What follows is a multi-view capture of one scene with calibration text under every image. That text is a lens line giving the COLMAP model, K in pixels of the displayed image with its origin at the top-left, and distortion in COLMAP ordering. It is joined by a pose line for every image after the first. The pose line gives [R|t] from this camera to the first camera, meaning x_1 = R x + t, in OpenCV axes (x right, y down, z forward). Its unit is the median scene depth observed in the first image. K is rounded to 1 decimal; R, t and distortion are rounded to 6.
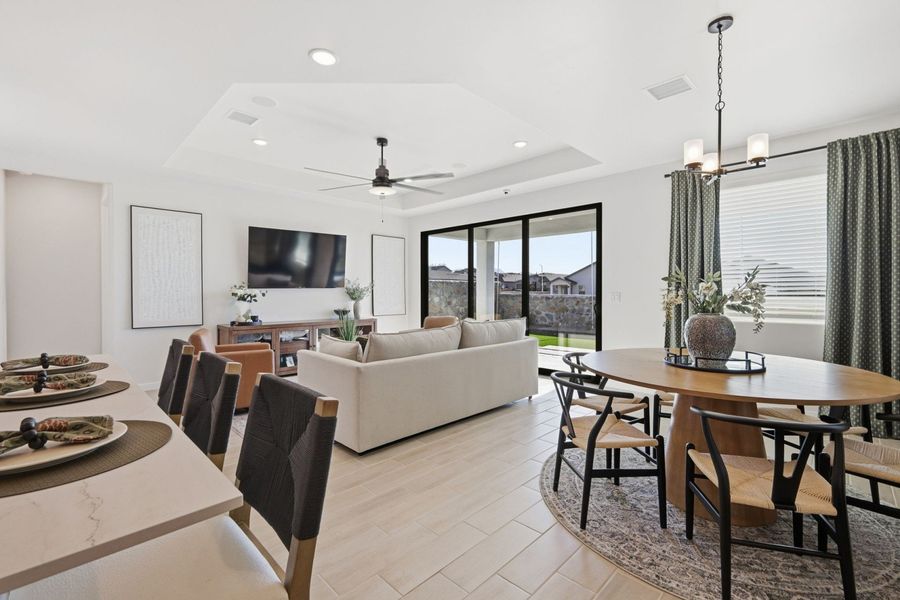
lens RADIAL K [[399.7, 0, 449.5], [0, 399.7, 297.4], [0, 0, 1]] dist [0.006272, -0.001559]
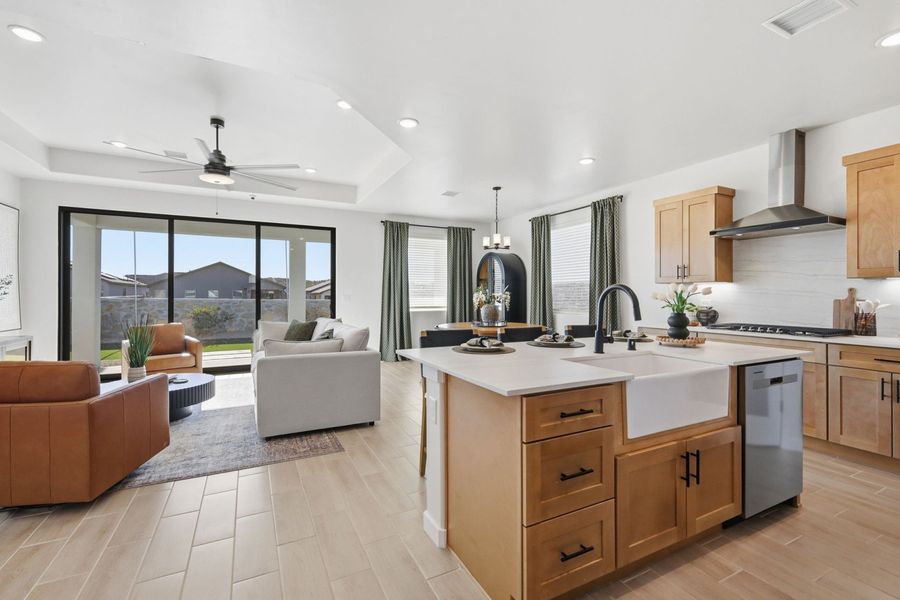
lens RADIAL K [[399.7, 0, 452.1], [0, 399.7, 292.7], [0, 0, 1]] dist [0.006272, -0.001559]
pose [[0.310269, 0.007270, 0.950621, -0.697772], [0.009688, 0.999895, -0.010809, -0.001825], [-0.950599, 0.012563, 0.310166, 0.198057]]
